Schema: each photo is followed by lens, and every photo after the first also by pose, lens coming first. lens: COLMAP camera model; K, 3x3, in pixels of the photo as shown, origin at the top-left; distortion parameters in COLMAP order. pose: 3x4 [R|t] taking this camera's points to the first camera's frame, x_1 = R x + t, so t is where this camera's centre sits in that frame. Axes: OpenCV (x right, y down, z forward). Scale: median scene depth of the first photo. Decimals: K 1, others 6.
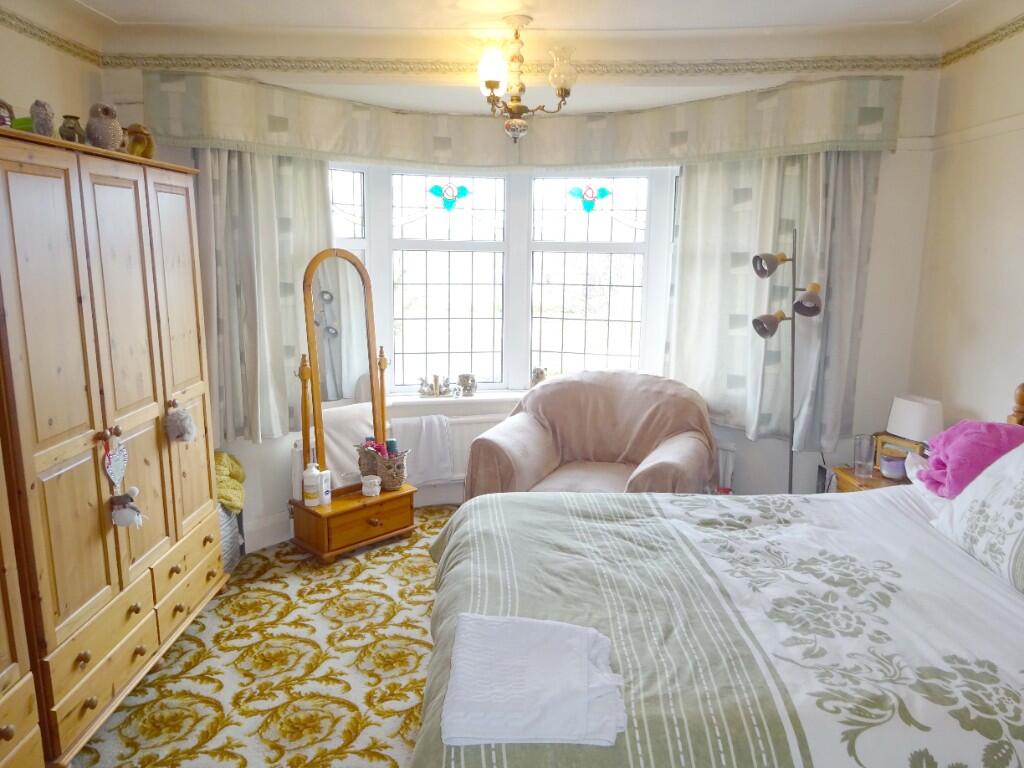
lens RADIAL K [[750.9, 0, 513.2], [0, 750.9, 384.7], [0, 0, 1]] dist [-0.003592, -0.002255]
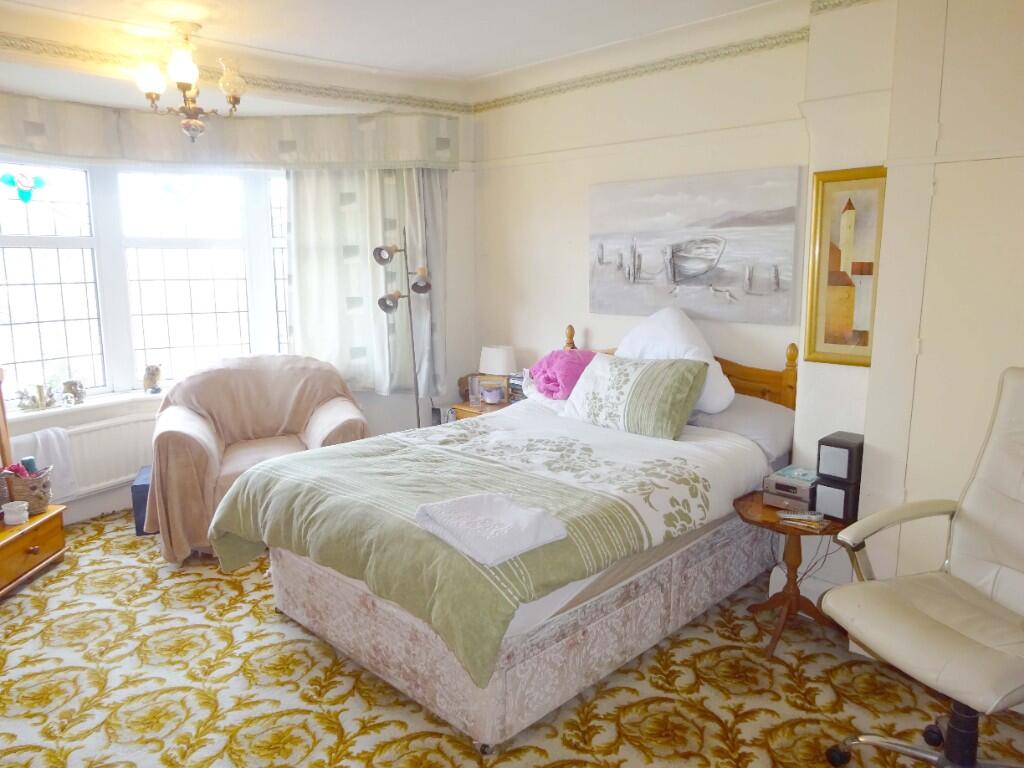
lens RADIAL K [[750.9, 0, 513.2], [0, 750.9, 384.7], [0, 0, 1]] dist [-0.003592, -0.002255]
pose [[0.717128, -0.131991, 0.684329, -0.399246], [0.131797, 0.989869, 0.052809, 0.018129], [-0.684366, 0.052322, 0.727259, -0.053758]]
